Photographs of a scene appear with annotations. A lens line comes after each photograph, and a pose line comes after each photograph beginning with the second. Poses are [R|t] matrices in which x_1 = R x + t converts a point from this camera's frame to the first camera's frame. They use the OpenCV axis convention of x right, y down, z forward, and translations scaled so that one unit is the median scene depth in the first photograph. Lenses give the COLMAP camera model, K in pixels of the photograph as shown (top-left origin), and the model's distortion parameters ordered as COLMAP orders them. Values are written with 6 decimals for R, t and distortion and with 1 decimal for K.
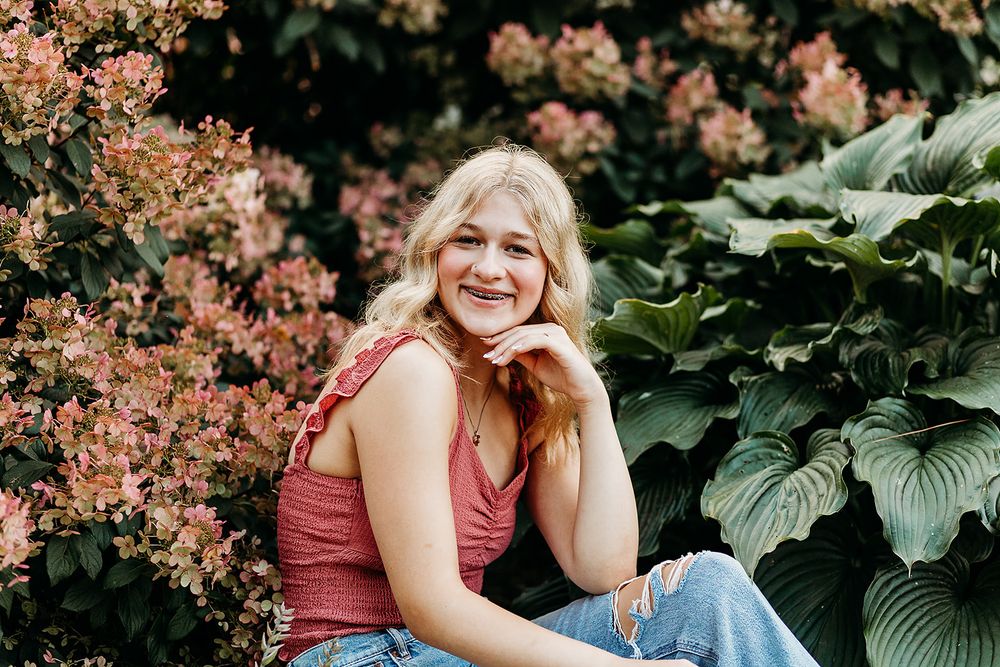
lens RADIAL K [[2442.4, 0, 503.8], [0, 2442.4, 337.3], [0, 0, 1]] dist [0.131860, 0.000000]
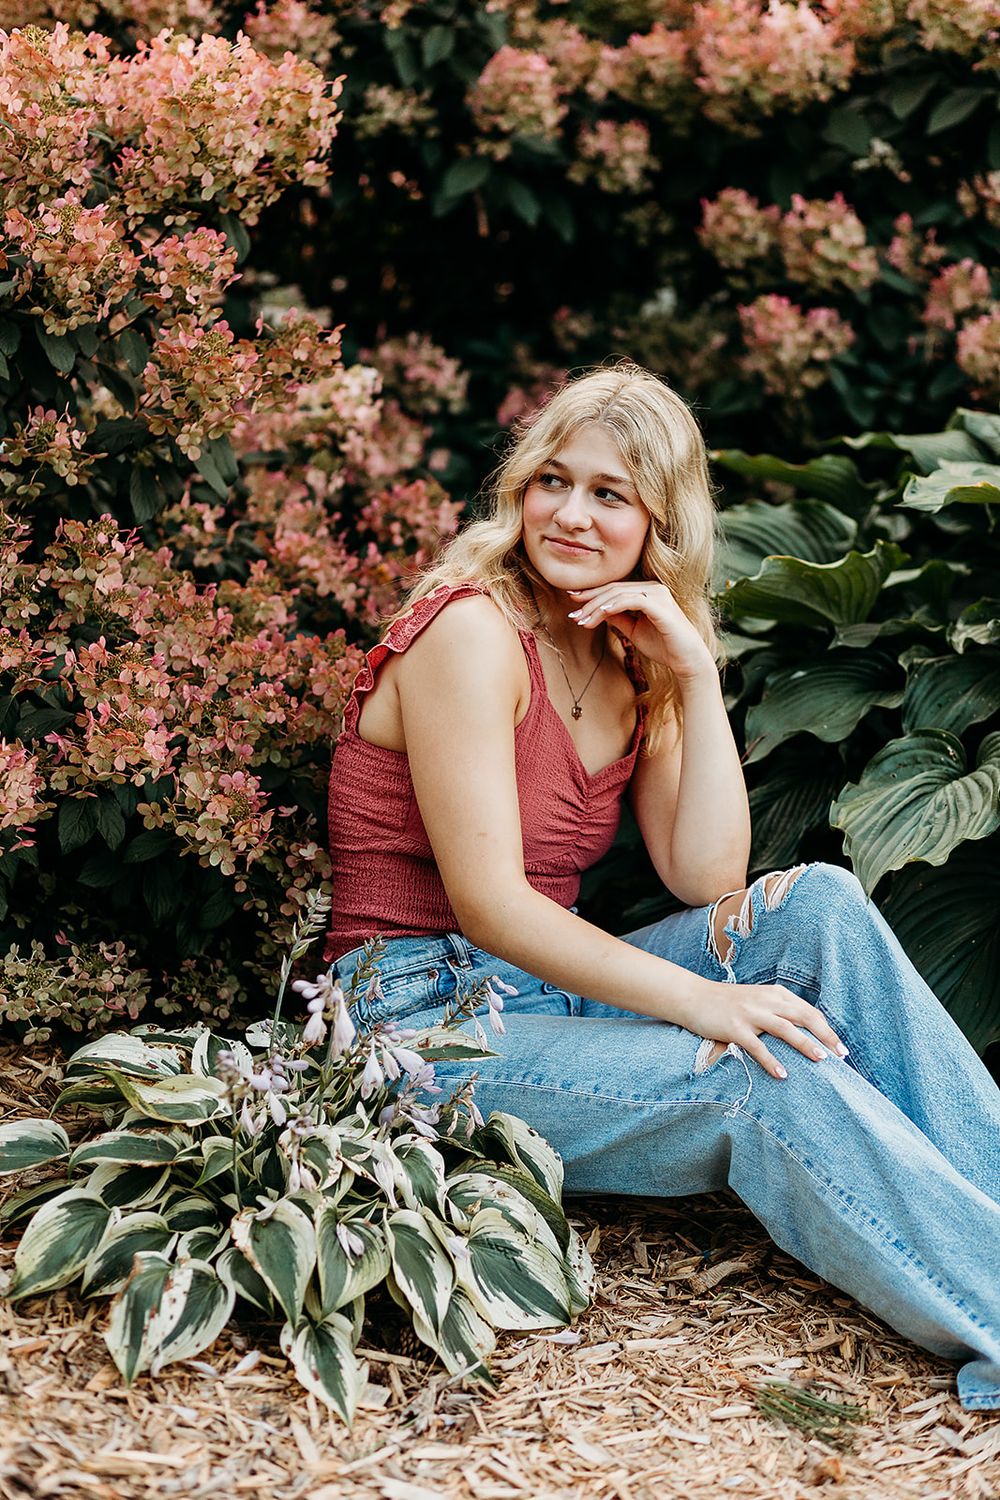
lens RADIAL K [[3663.6, 0, 498.0], [0, 3663.6, 748.1], [0, 0, 1]] dist [0.131860, 0.000000]
pose [[0.990508, 0.059742, -0.123797, 0.112591], [-0.053555, 0.997172, 0.052720, -0.011174], [0.126596, -0.045590, 0.990906, -0.232957]]
